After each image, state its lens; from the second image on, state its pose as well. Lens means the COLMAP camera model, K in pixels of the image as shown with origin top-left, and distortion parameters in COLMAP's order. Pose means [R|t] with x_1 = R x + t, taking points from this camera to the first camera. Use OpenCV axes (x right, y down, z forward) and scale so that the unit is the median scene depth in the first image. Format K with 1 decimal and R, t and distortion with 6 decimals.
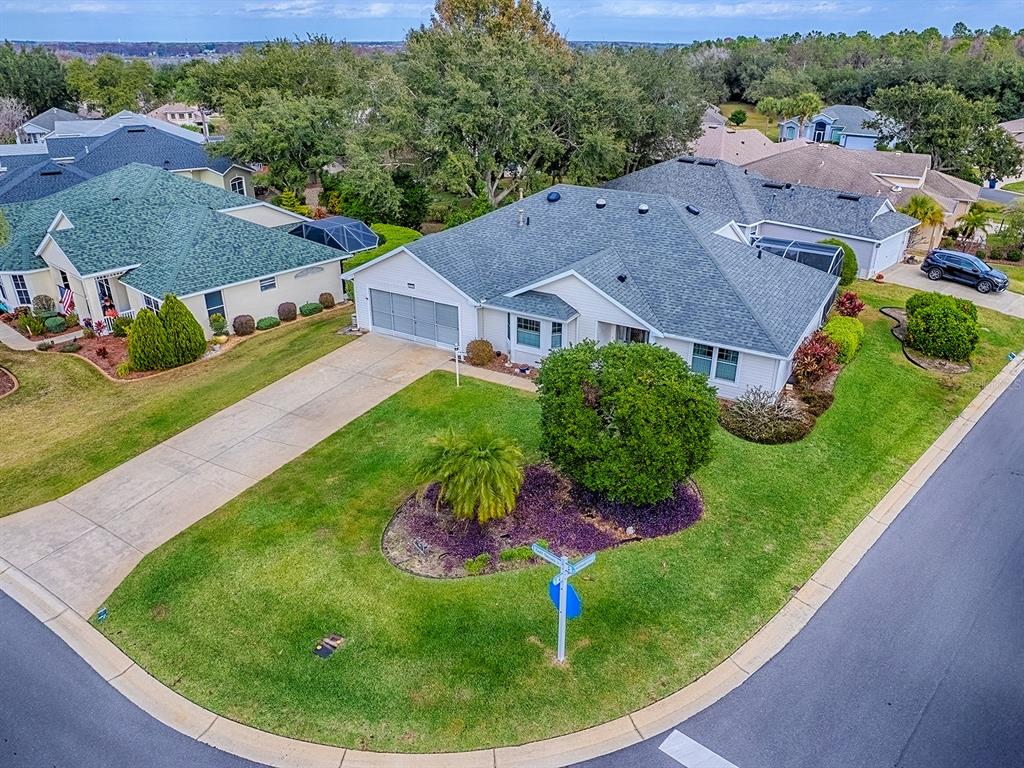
lens RADIAL K [[723.2, 0, 512.0], [0, 723.2, 384.0], [0, 0, 1]] dist [-0.028201, 0.001726]
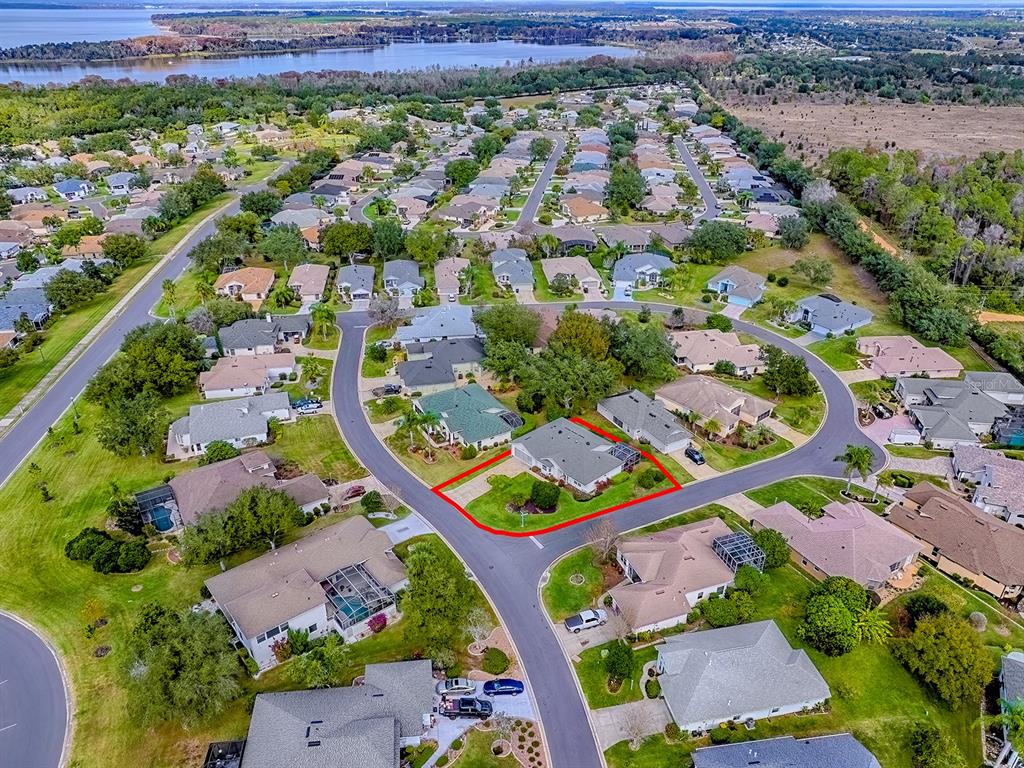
lens RADIAL K [[723.2, 0, 512.0], [0, 723.2, 384.0], [0, 0, 1]] dist [-0.028201, 0.001726]
pose [[0.953494, 0.137055, -0.268449, 0.898610], [-0.126458, 0.990364, 0.056460, -0.757019], [0.273600, -0.019887, 0.961638, -3.161227]]
